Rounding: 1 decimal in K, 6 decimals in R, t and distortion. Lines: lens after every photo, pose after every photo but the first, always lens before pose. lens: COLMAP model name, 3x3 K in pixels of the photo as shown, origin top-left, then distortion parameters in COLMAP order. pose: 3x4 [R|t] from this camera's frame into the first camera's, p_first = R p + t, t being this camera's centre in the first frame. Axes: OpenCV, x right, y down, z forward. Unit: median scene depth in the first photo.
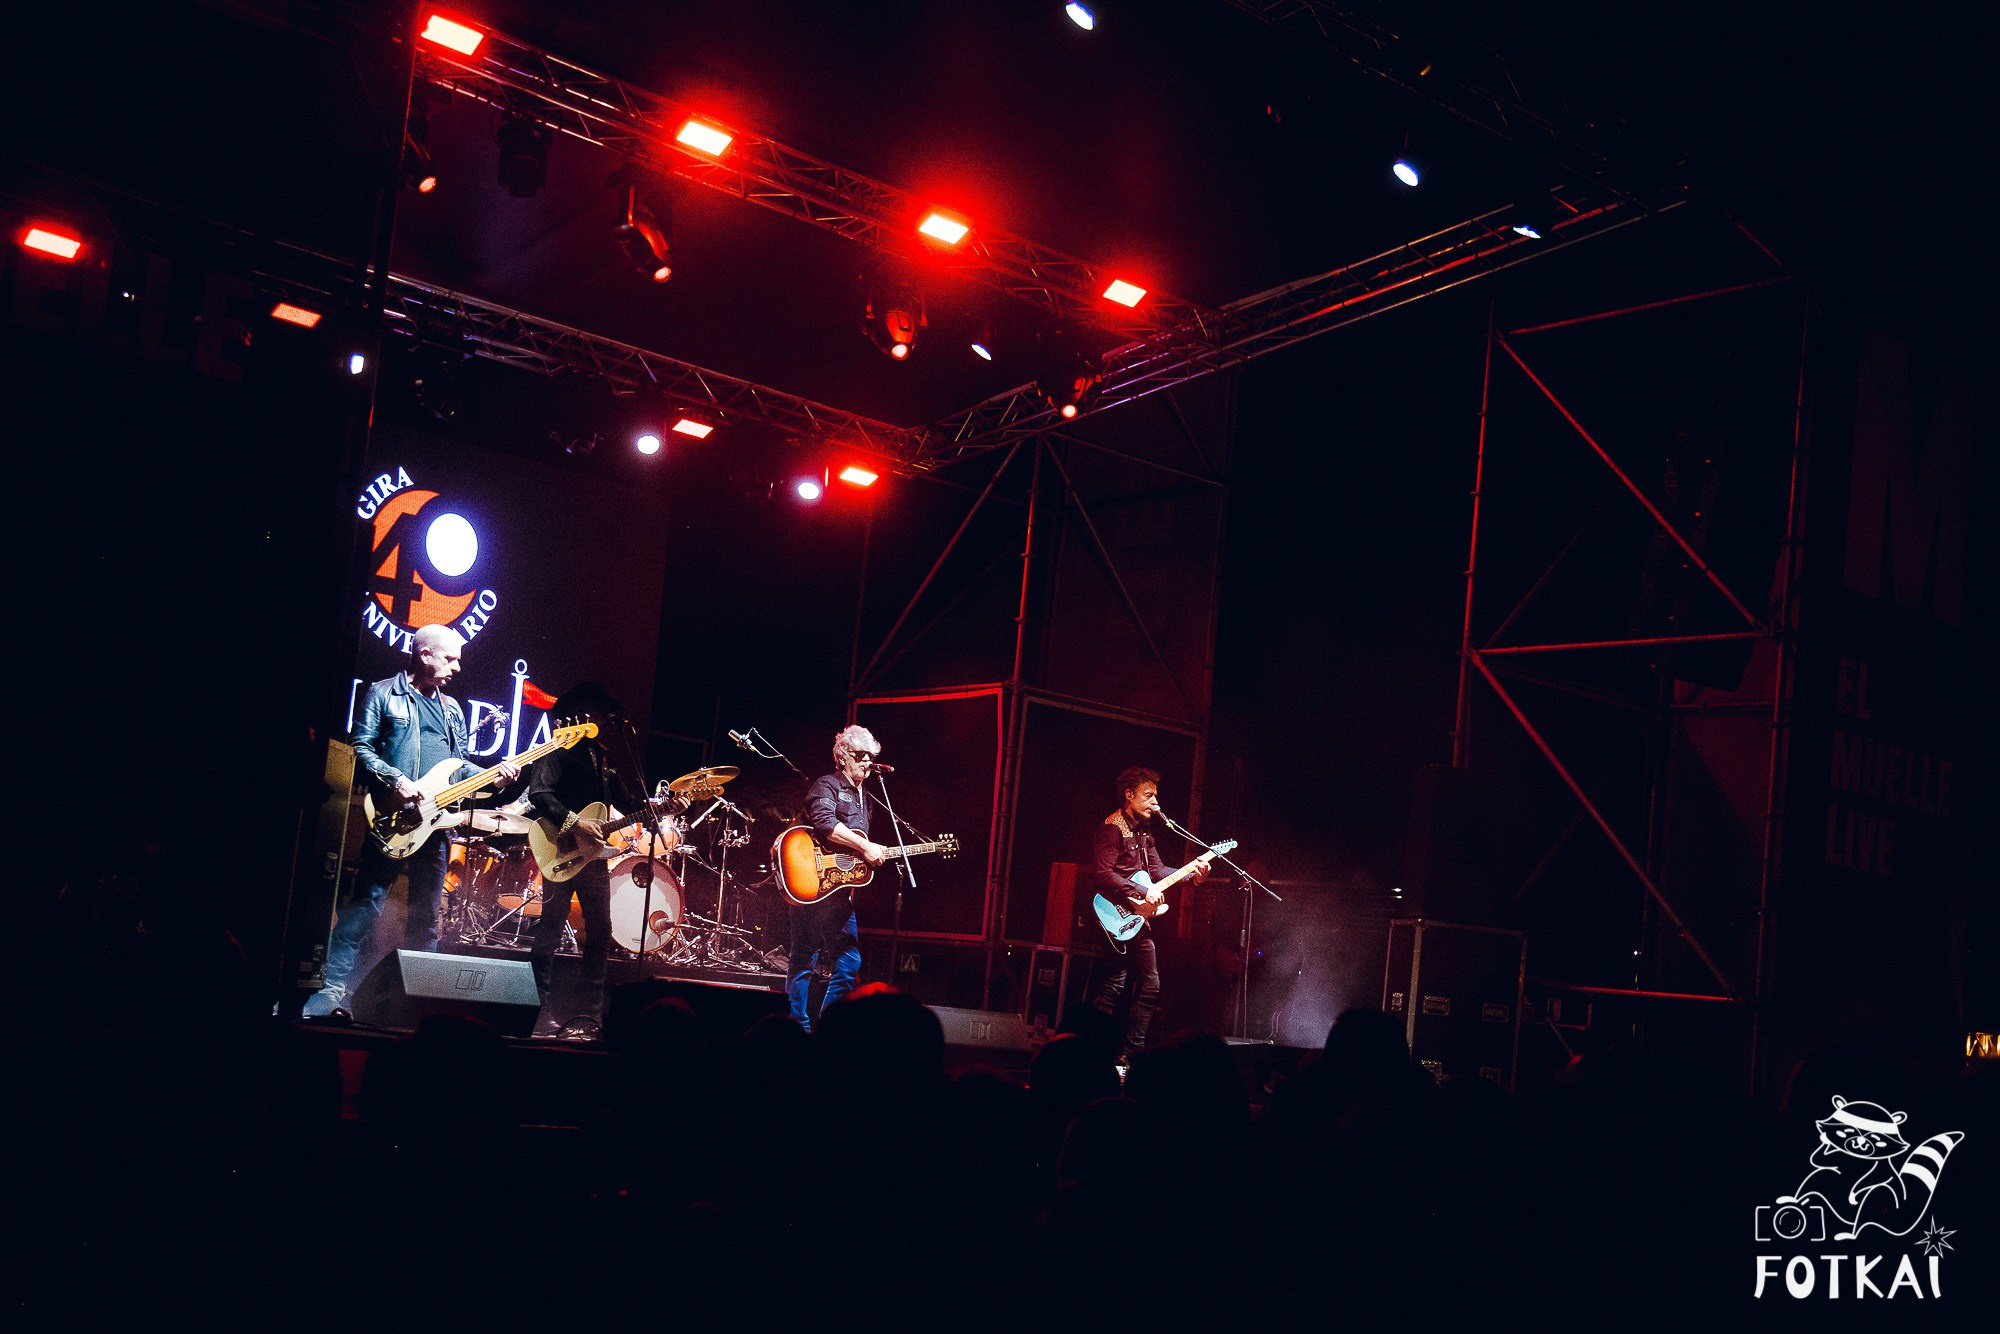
lens RADIAL K [[2336.2, 0, 867.5], [0, 2336.2, 776.7], [0, 0, 1]] dist [0.027100, 0.009451]
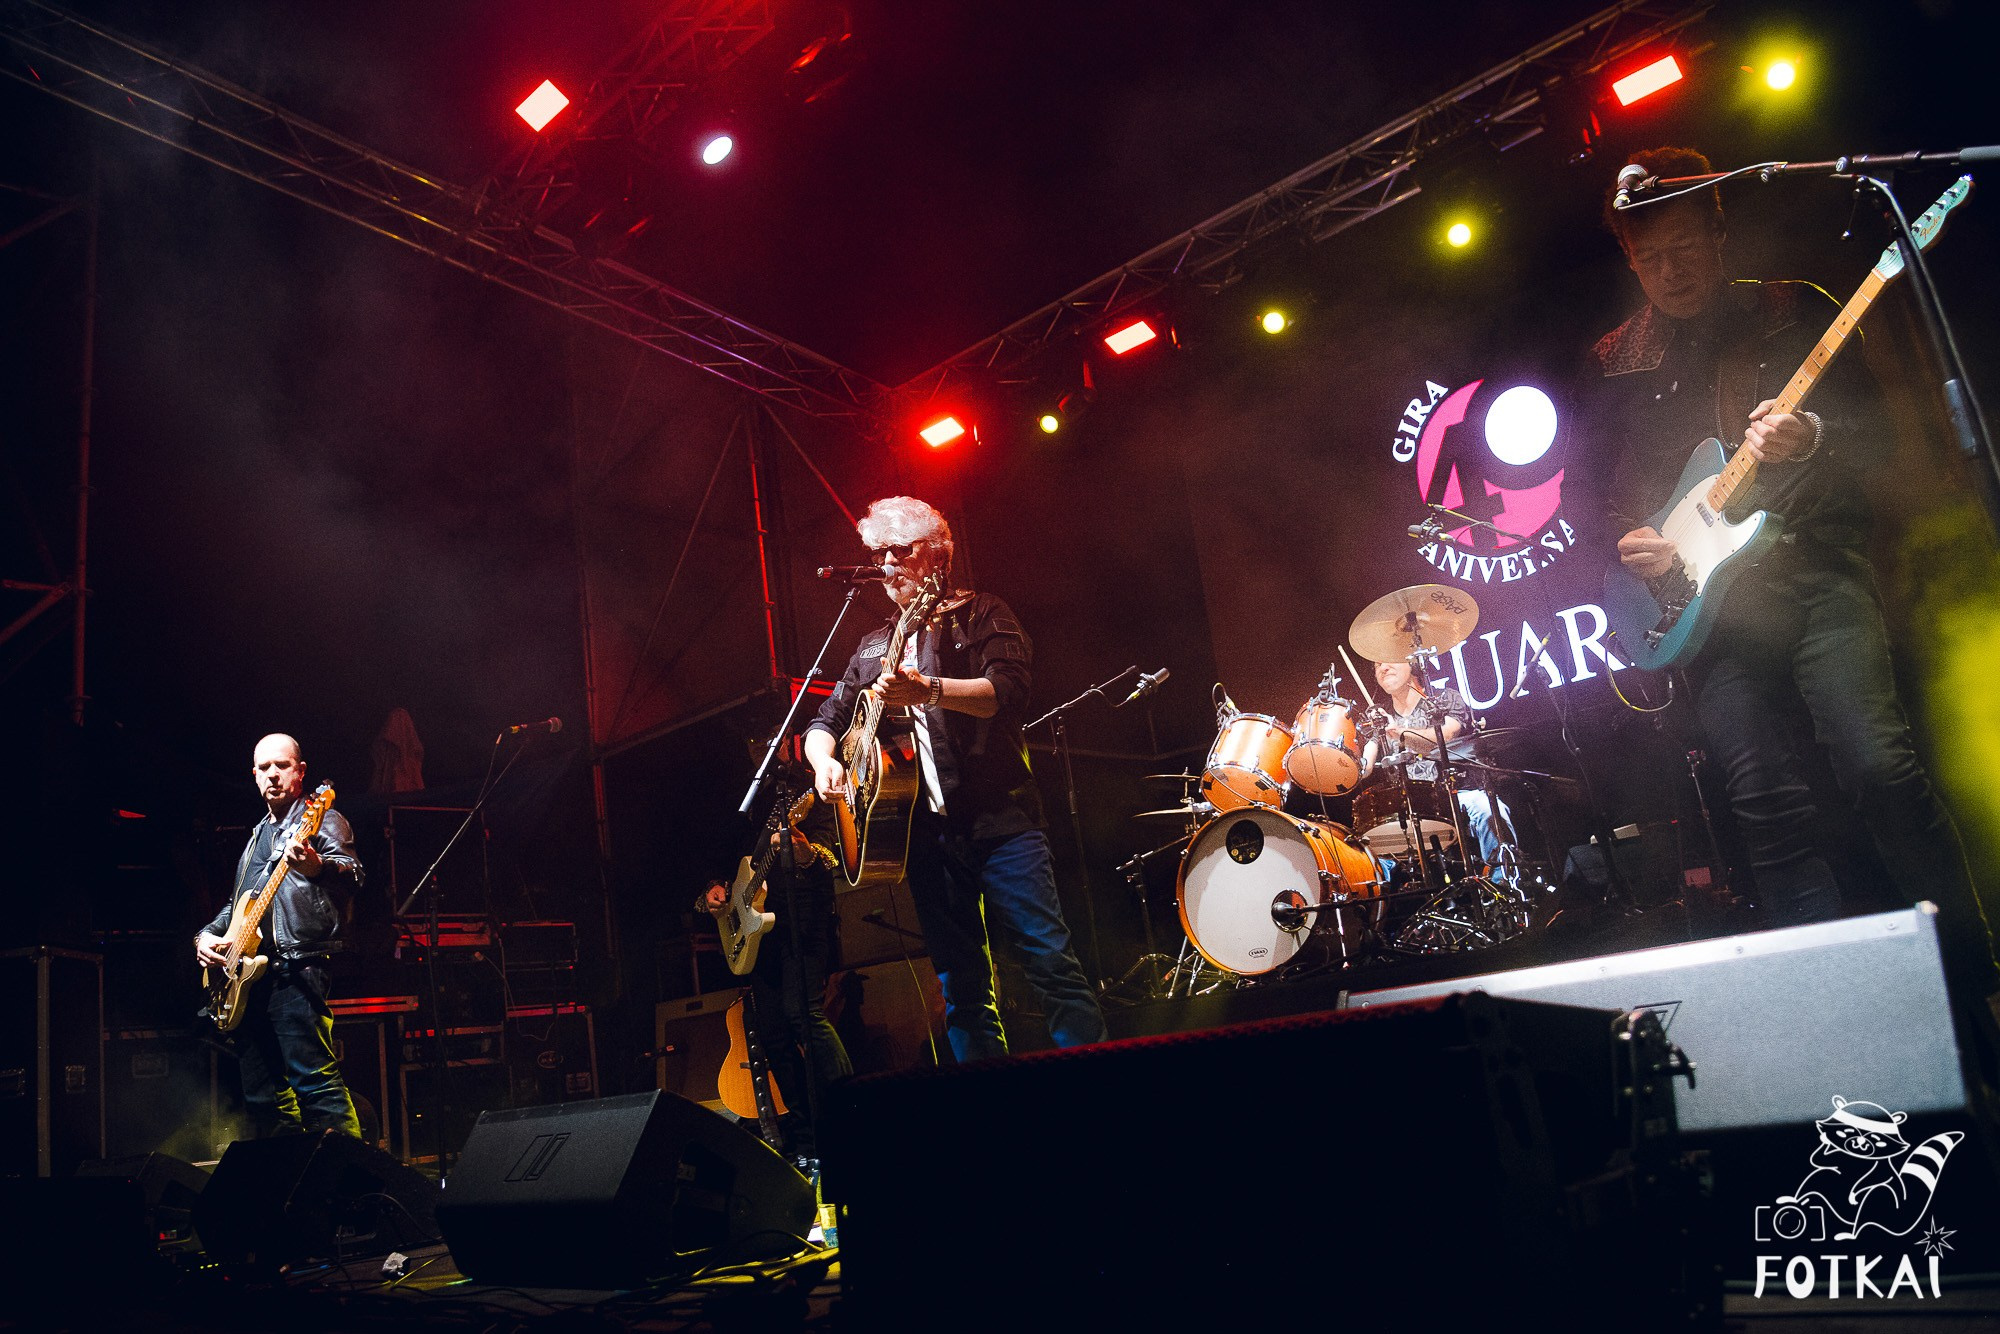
lens RADIAL K [[1463.0, 0, 924.2], [0, 1463.0, 672.8], [0, 0, 1]] dist [-0.090572, 0.012037]
pose [[0.132089, -0.370744, -0.919294, 0.205774], [0.235090, 0.912677, -0.334296, 0.089272], [0.962956, -0.171960, 0.207713, 0.711753]]
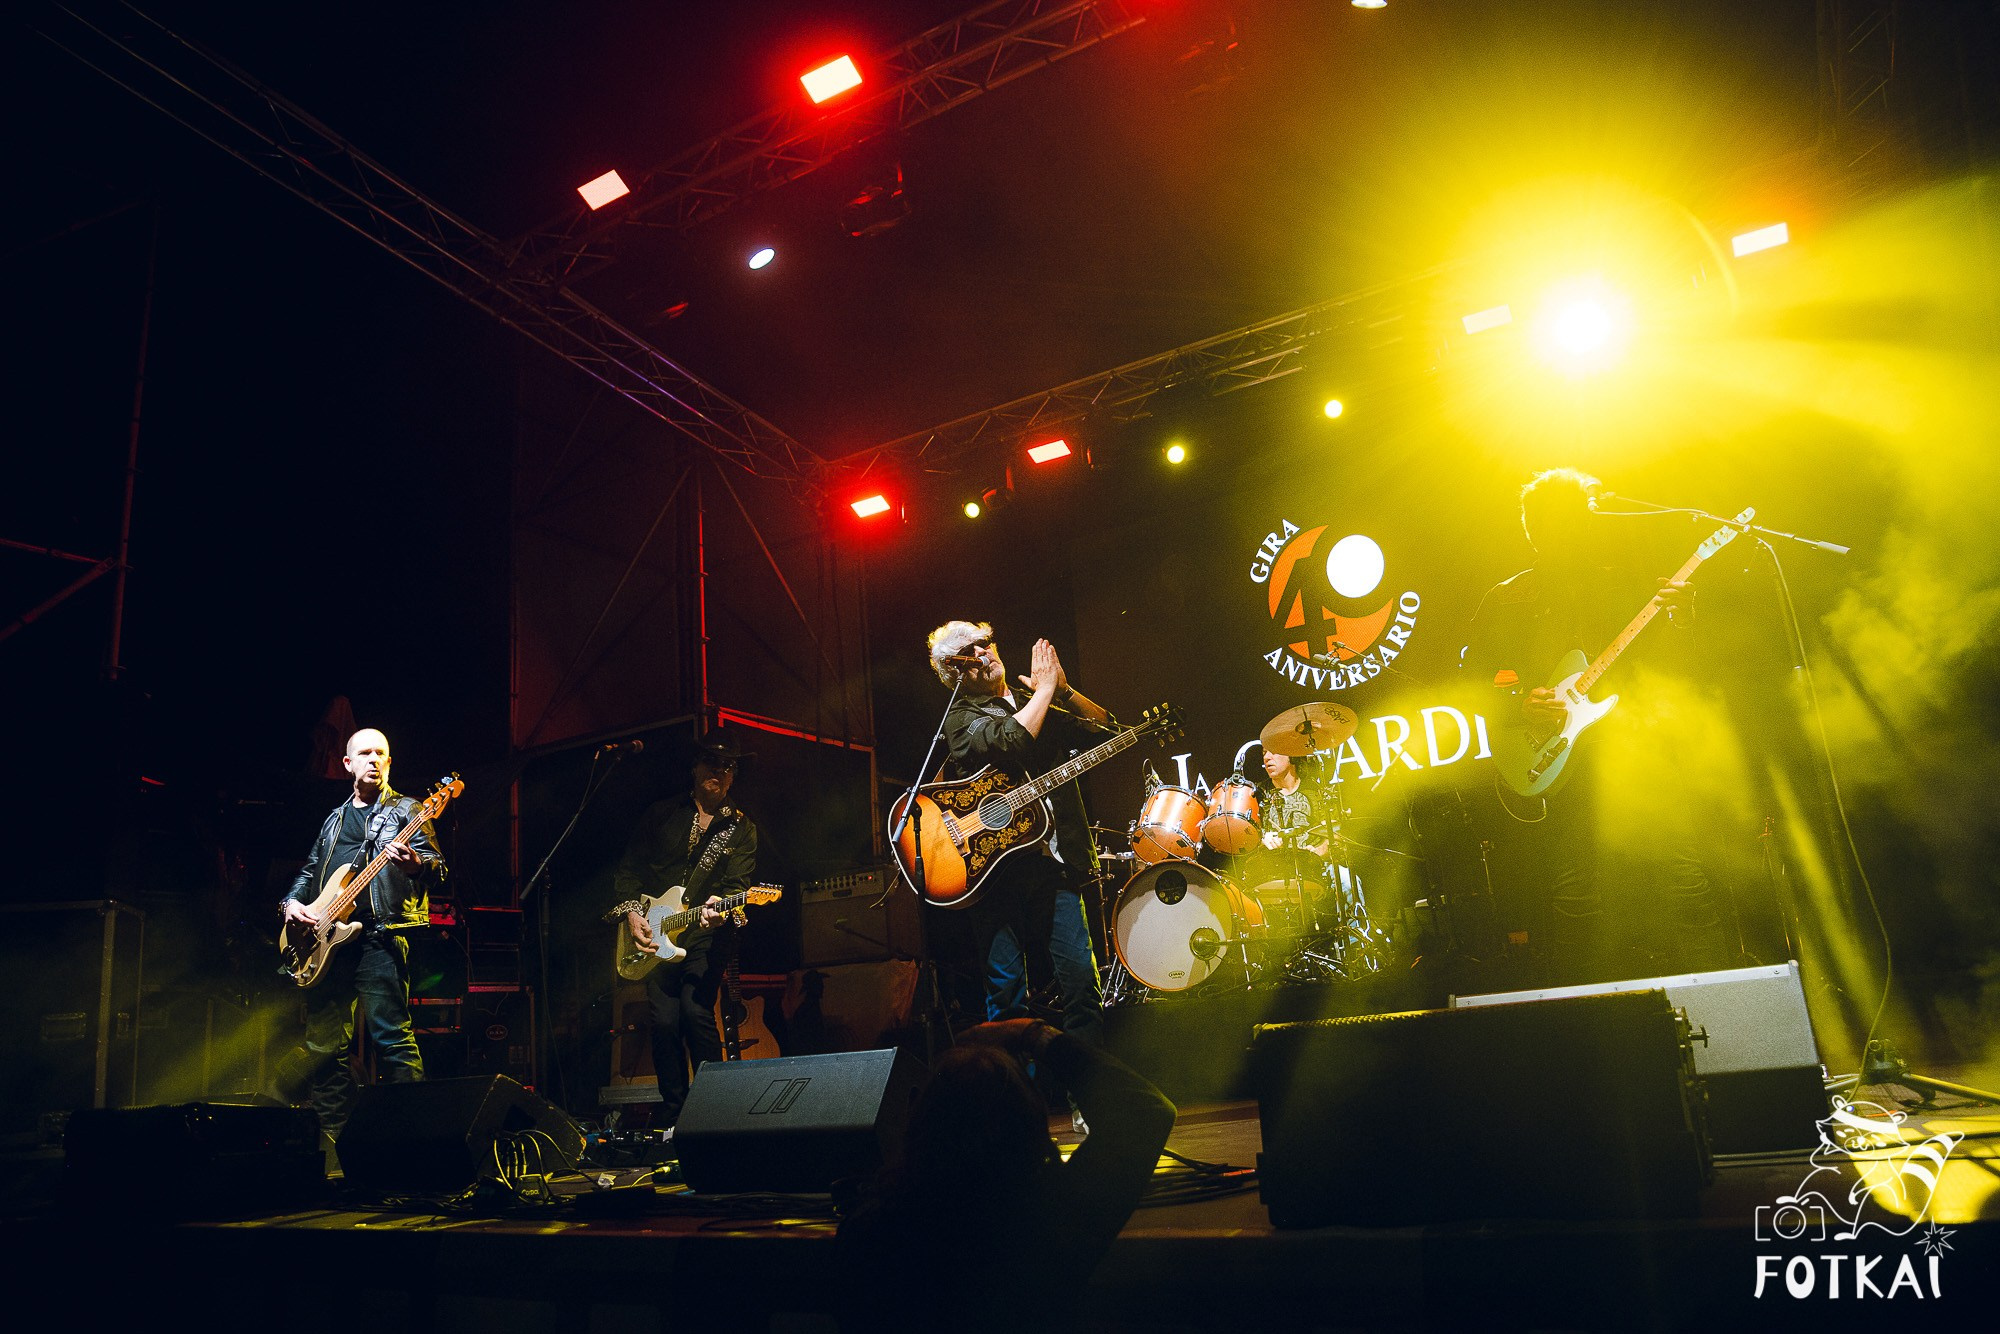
lens RADIAL K [[1374.4, 0, 1000.0], [0, 1374.4, 667.0], [0, 0, 1]] dist [-0.114804, 0.049364]
pose [[0.362823, -0.369149, -0.855622, 0.238682], [0.208923, 0.927039, -0.311369, 0.085102], [0.908136, -0.065787, 0.413475, 0.644895]]
